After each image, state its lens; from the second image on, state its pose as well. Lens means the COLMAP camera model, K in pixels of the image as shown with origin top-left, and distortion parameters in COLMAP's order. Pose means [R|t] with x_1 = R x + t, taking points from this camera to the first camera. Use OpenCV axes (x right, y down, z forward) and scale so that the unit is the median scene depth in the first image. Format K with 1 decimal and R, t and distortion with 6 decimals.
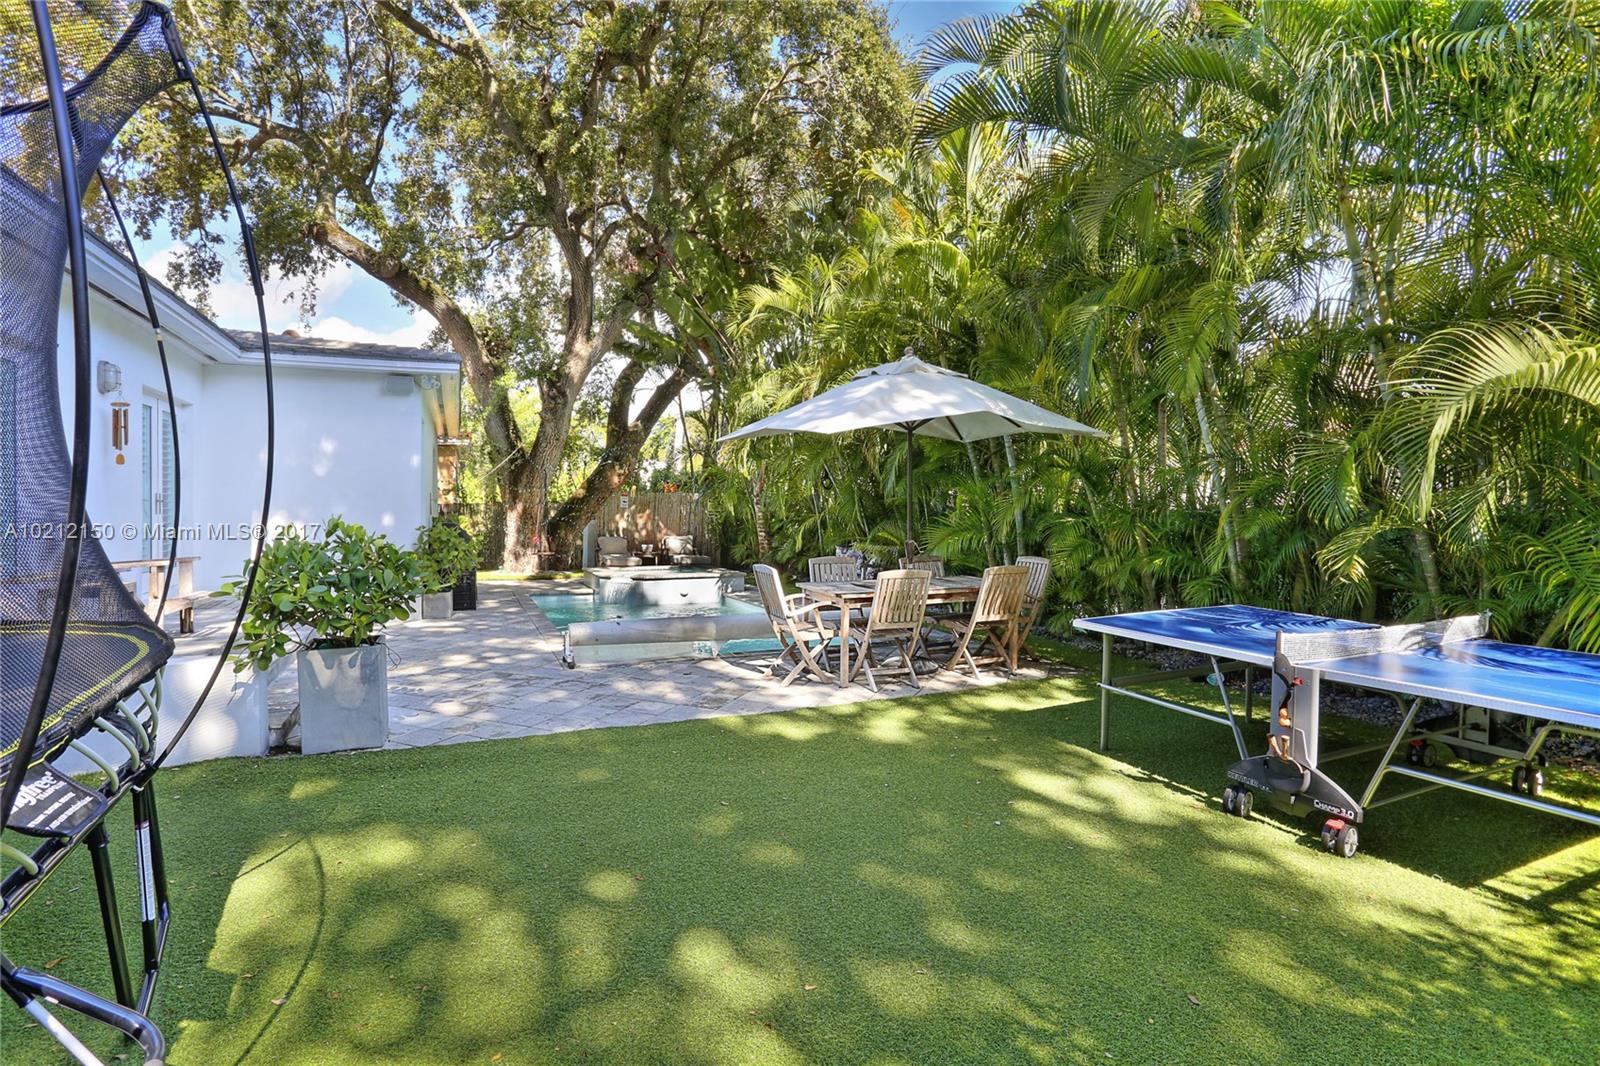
lens RADIAL K [[802.5, 0, 804.5], [0, 802.5, 534.0], [0, 0, 1]] dist [-0.057467, 0.015088]
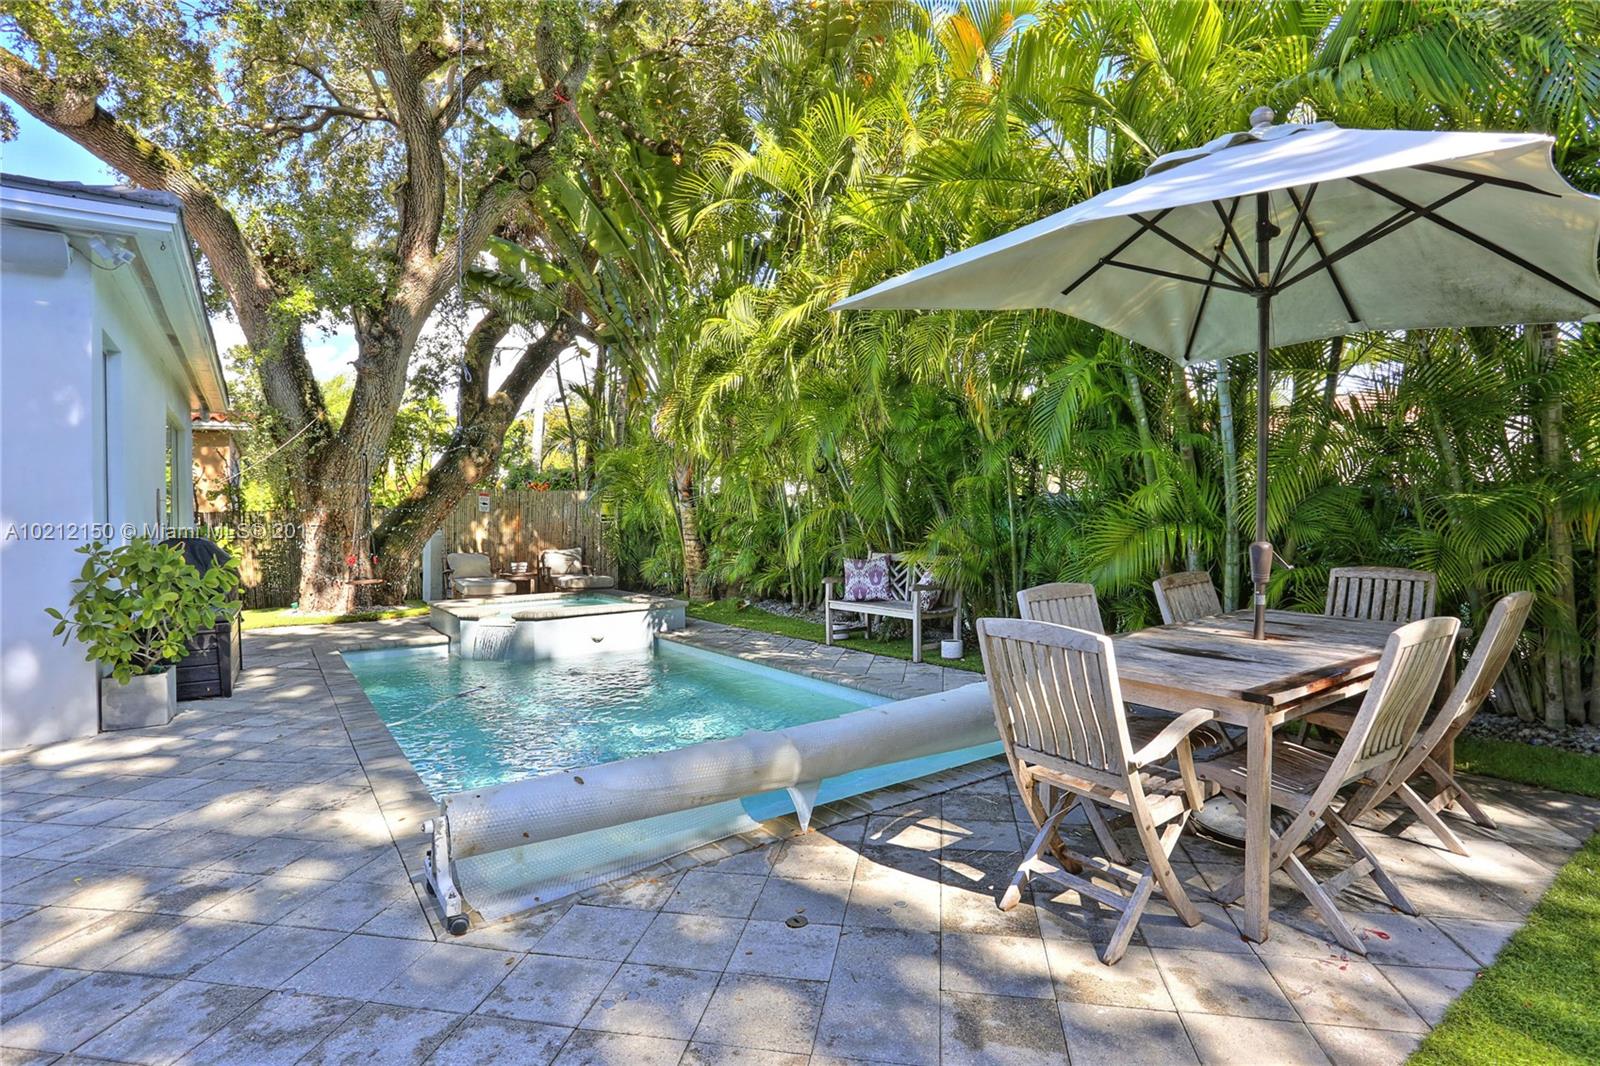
lens RADIAL K [[802.5, 0, 806.4], [0, 802.5, 509.2], [0, 0, 1]] dist [-0.057467, 0.015088]
pose [[0.980998, -0.020755, 0.192905, -0.087872], [0.028771, 0.998831, -0.038848, 0.000374], [-0.191873, 0.043660, 0.980448, 0.275683]]
